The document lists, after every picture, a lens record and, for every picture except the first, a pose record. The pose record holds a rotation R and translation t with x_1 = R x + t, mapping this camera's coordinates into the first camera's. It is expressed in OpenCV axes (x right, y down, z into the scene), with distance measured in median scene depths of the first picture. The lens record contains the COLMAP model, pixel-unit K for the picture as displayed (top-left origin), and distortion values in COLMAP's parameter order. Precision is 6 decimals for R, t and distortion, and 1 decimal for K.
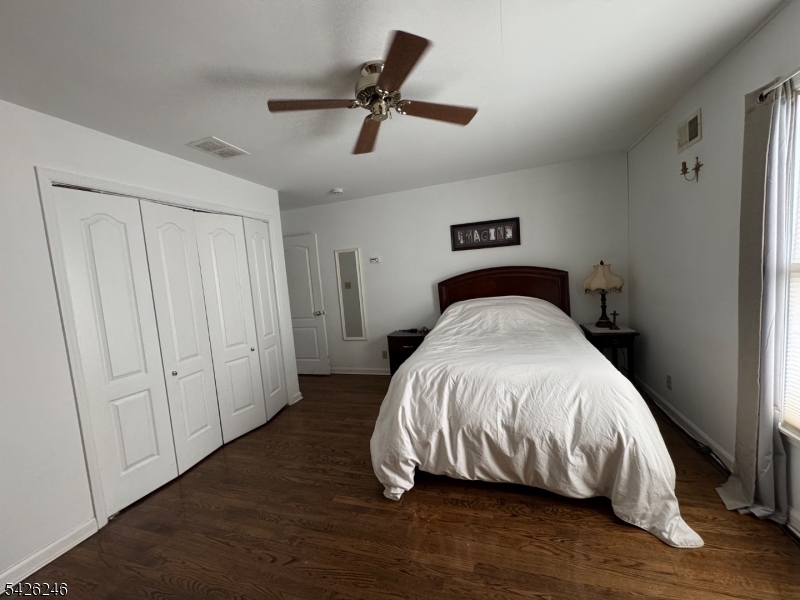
lens RADIAL K [[318.3, 0, 400.0], [0, 318.3, 300.0], [0, 0, 1]] dist [0.000635, 0.000006]
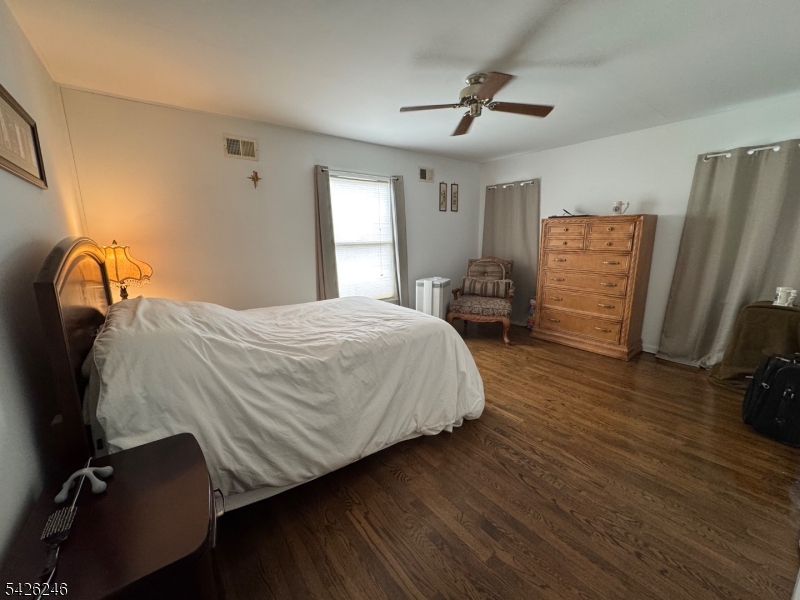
lens RADIAL K [[318.3, 0, 400.0], [0, 318.3, 300.0], [0, 0, 1]] dist [0.000635, 0.000006]
pose [[-0.827329, -0.021348, 0.561312, -0.411887], [0.123988, 0.967690, 0.219552, -0.097789], [-0.547863, 0.251237, -0.797951, 1.768213]]
